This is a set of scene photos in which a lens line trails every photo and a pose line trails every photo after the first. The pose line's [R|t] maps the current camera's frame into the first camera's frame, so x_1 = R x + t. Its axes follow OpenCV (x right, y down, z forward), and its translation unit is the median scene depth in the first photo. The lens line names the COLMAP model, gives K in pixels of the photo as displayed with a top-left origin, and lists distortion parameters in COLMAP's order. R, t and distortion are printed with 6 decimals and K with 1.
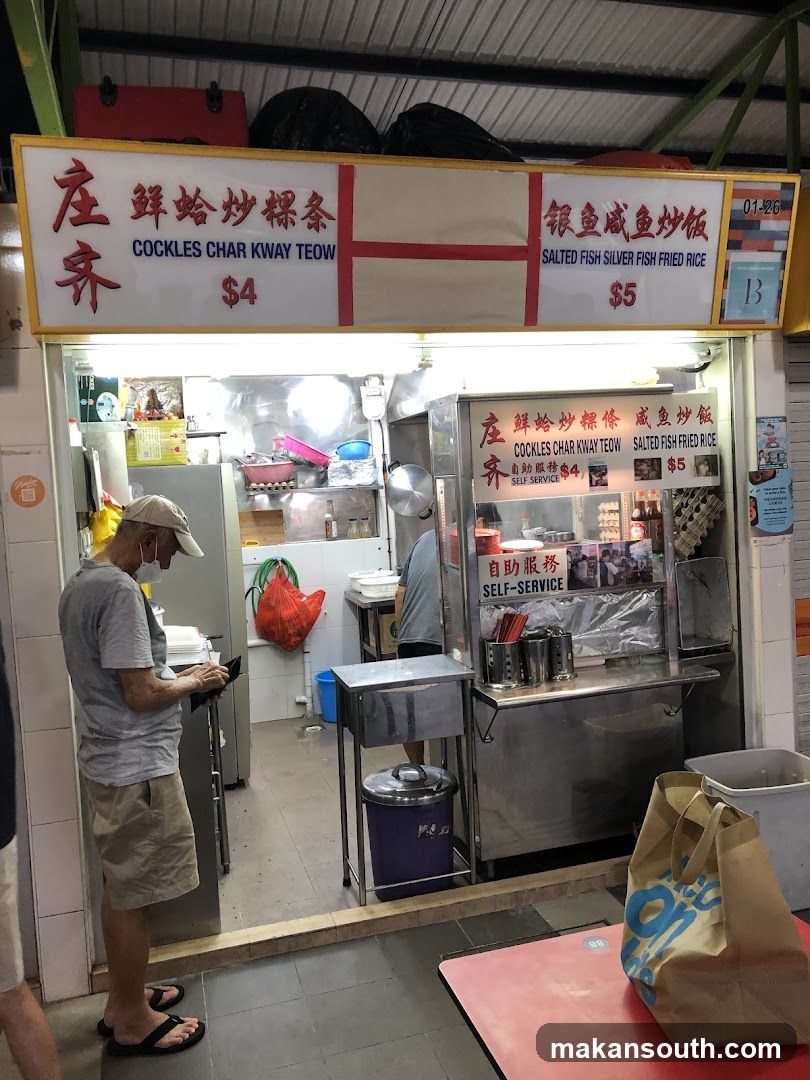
lens RADIAL K [[888.8, 0, 399.3], [0, 888.8, 537.6], [0, 0, 1]] dist [0.008554, 0.005918]
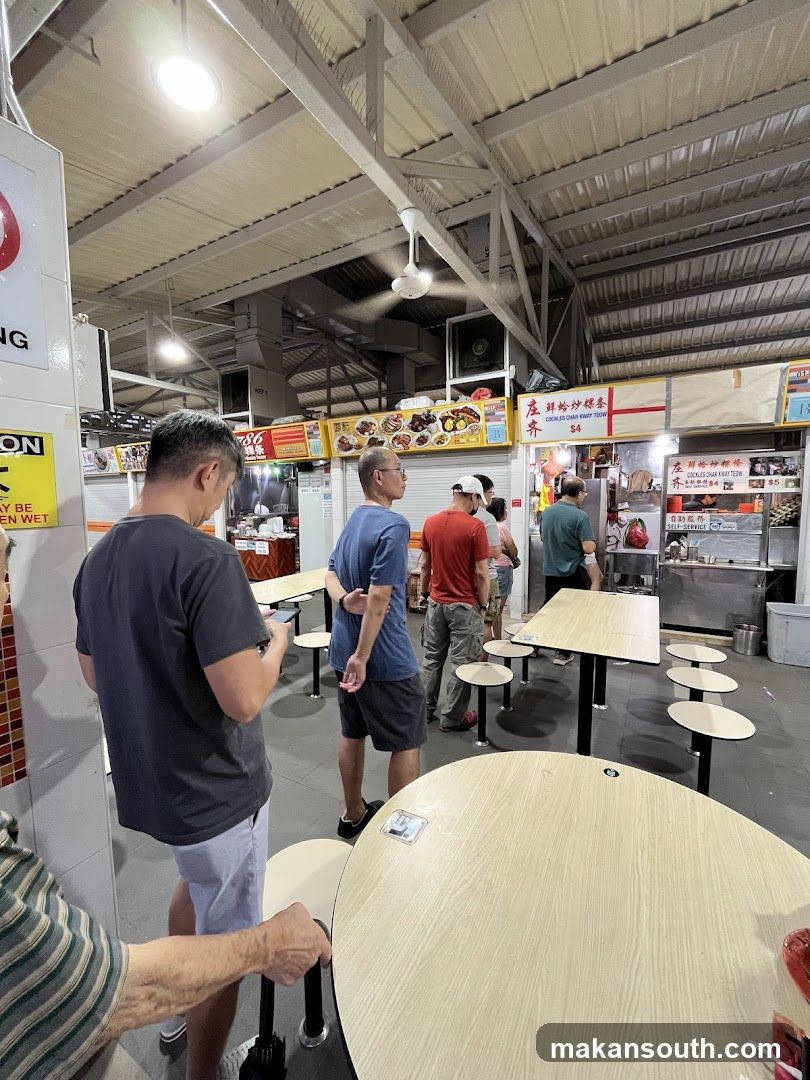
lens RADIAL K [[440.6, 0, 405.8], [0, 440.6, 538.4], [0, 0, 1]] dist [-0.002247, -0.000381]
pose [[0.695629, 0.114235, -0.709261, 0.629150], [-0.072568, 0.993400, 0.088826, 0.044589], [0.714727, -0.010320, 0.699327, -0.681288]]
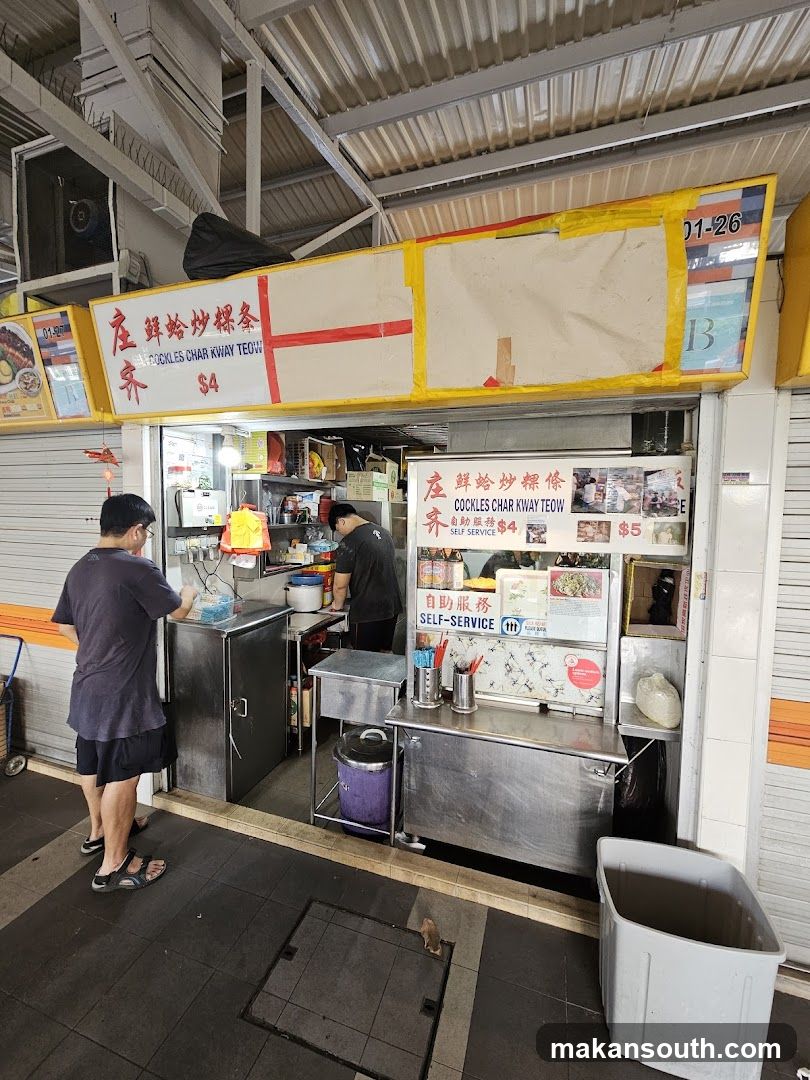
lens RADIAL K [[440.6, 0, 405.8], [0, 440.6, 538.4], [0, 0, 1]] dist [-0.002247, -0.000381]
pose [[0.821560, 0.104723, -0.560421, 0.504229], [-0.094961, 0.994389, 0.046606, -0.093257], [0.562158, 0.014928, 0.826895, 0.601243]]
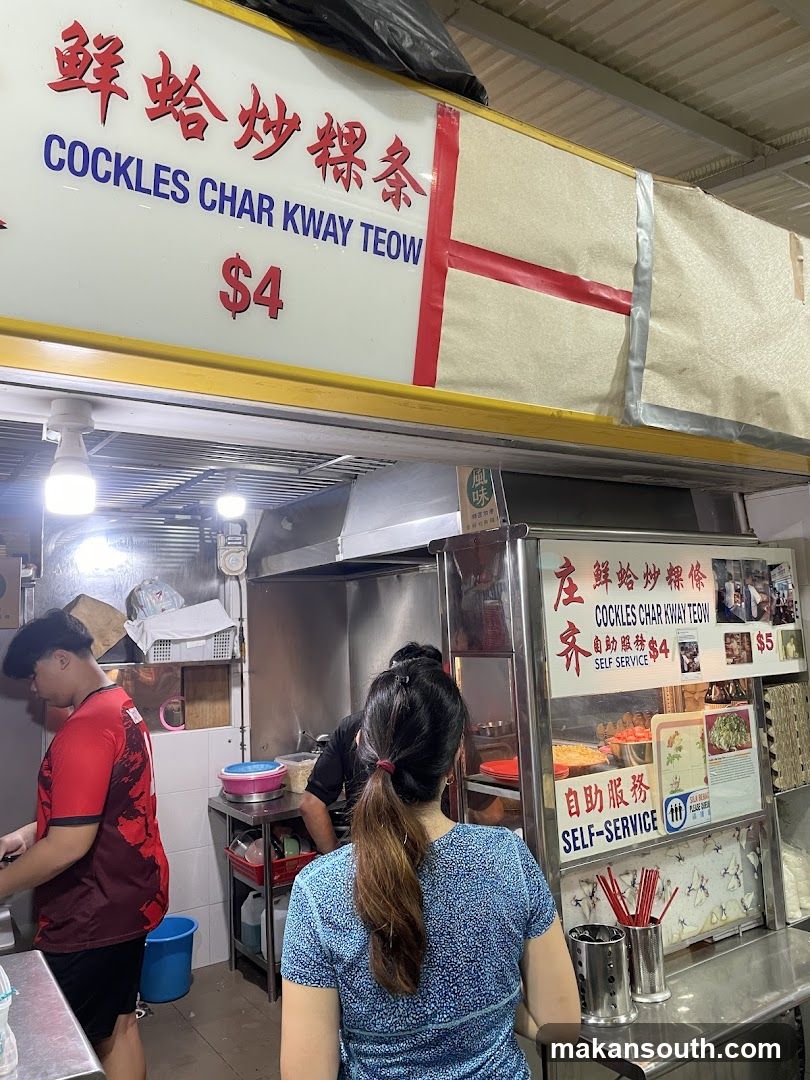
lens RADIAL K [[817.0, 0, 398.8], [0, 817.0, 541.9], [0, 0, 1]] dist [0.077017, -0.110577]
pose [[0.955933, 0.051703, 0.288997, -0.229496], [0.002813, 0.982713, -0.185116, -0.049389], [-0.293572, 0.177772, 0.939262, 0.566048]]
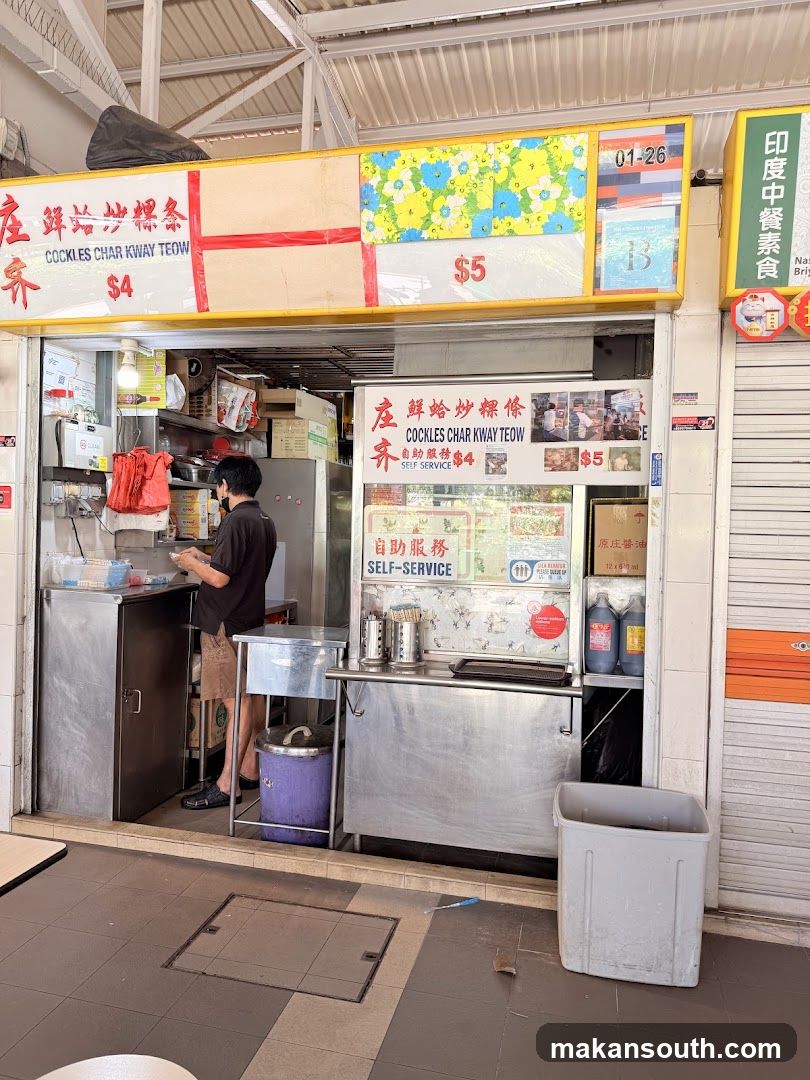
lens RADIAL K [[752.6, 0, 402.6], [0, 752.6, 531.9], [0, 0, 1]] dist [0.149571, -0.239367]
pose [[0.860735, 0.085560, -0.501812, 0.714698], [-0.104297, 0.994502, -0.009329, 0.027091], [0.498255, 0.060367, 0.864926, 0.303314]]
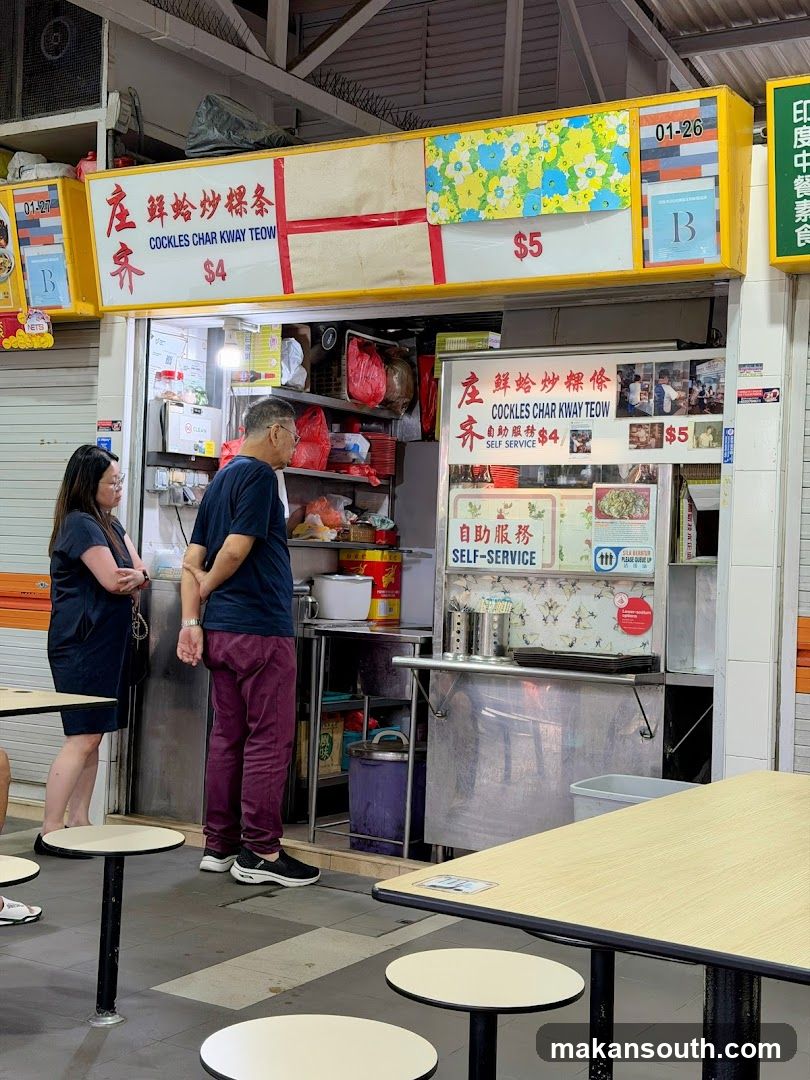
lens RADIAL K [[1492.7, 0, 405.0], [0, 1492.7, 540.0], [0, 0, 1]] dist [0.122514, 0.038028]
pose [[0.664194, 0.073990, -0.743890, 1.569128], [-0.122871, 0.992362, -0.011003, 0.082348], [0.737394, 0.098711, 0.668211, -0.153792]]
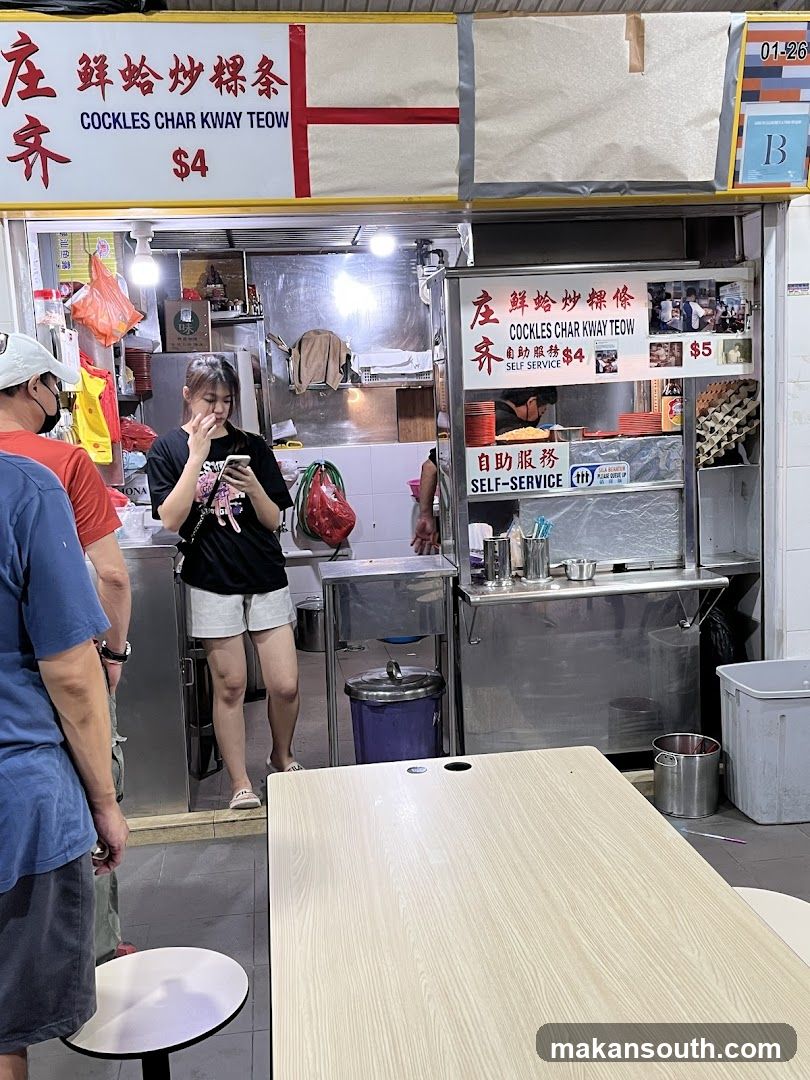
lens RADIAL K [[1096.1, 0, 411.8], [0, 1096.1, 553.5], [0, 0, 1]] dist [0.042594, -0.020226]
pose [[0.989324, 0.032197, -0.142132, 0.249976], [-0.019500, 0.995766, 0.089838, 0.037599], [0.144423, -0.086107, 0.985762, -0.202272]]
